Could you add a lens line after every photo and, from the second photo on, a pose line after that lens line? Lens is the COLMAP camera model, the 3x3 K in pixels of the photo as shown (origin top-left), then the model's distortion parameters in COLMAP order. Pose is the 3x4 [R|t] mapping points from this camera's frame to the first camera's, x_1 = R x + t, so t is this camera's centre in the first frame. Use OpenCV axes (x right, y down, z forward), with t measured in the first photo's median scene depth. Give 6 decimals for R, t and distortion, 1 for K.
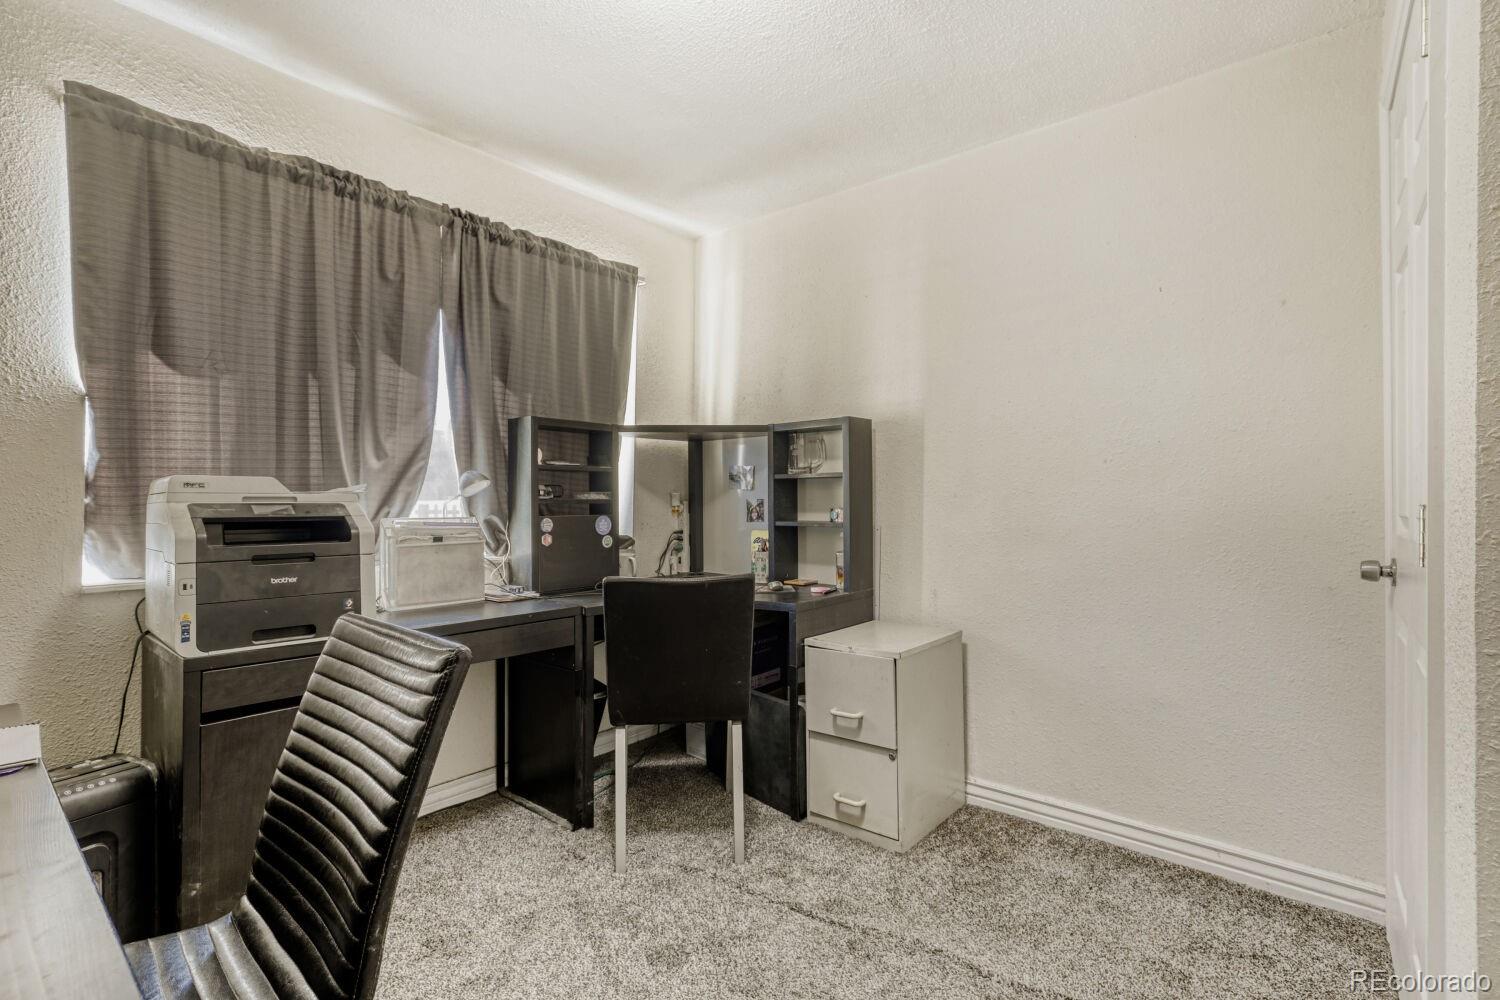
lens RADIAL K [[699.6, 0, 753.5], [0, 699.6, 504.2], [0, 0, 1]] dist [-0.019968, 0.000974]
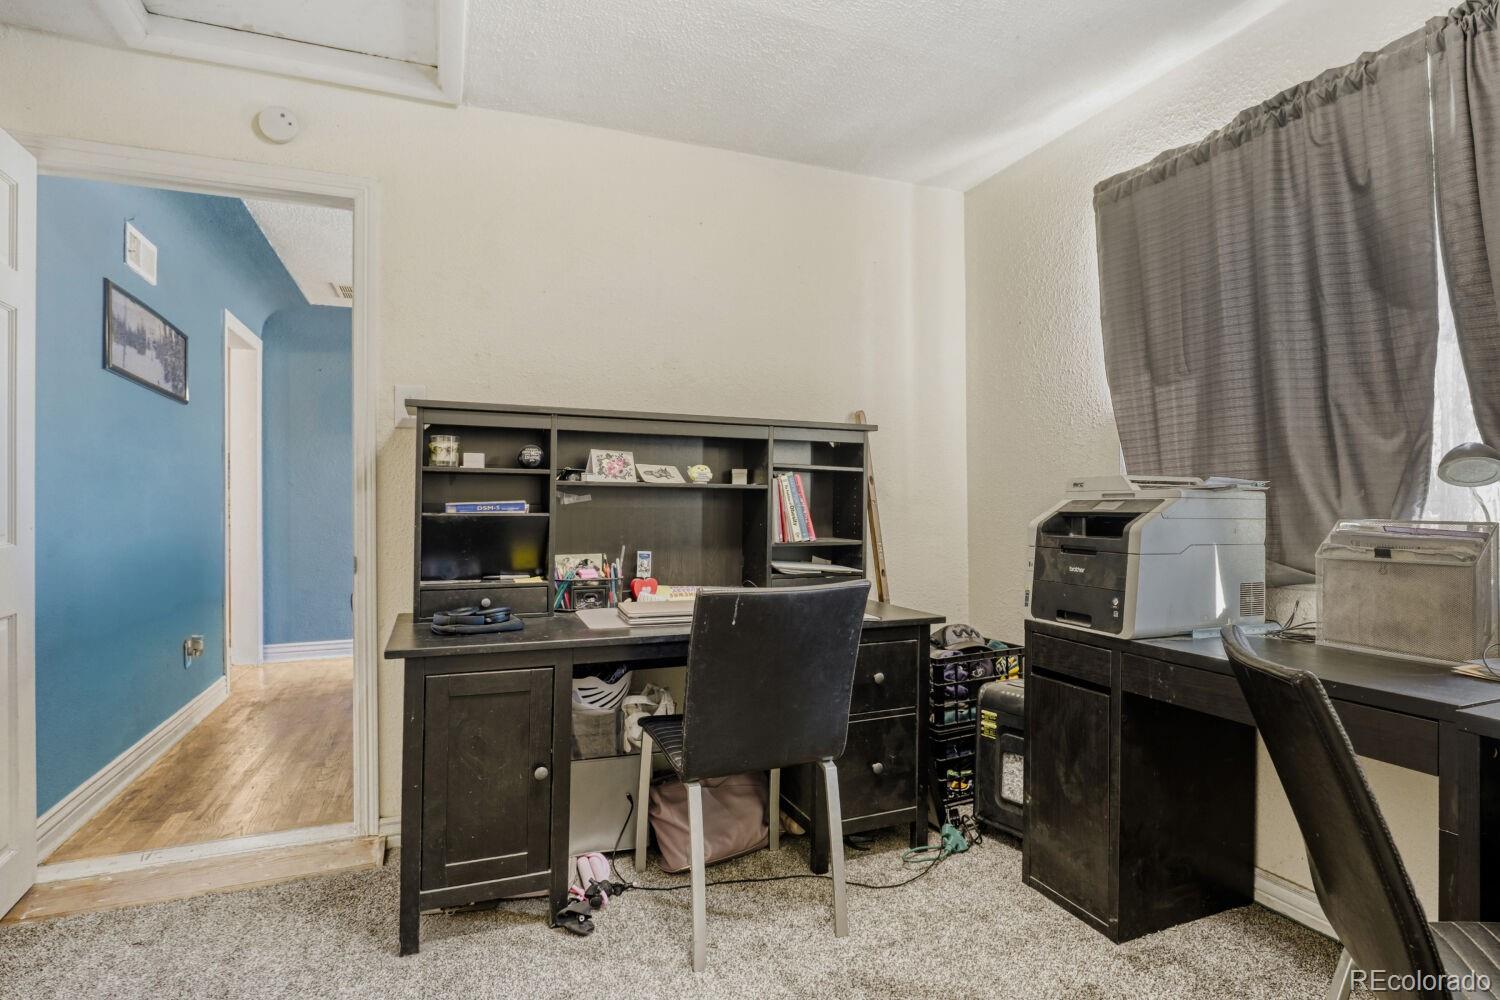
lens RADIAL K [[699.6, 0, 753.5], [0, 699.6, 504.2], [0, 0, 1]] dist [-0.019968, 0.000974]
pose [[-0.452557, -0.001611, -0.891734, 0.454452], [-0.000697, 0.999999, -0.001453, 0.007001], [0.891735, -0.000036, -0.452558, 0.884755]]
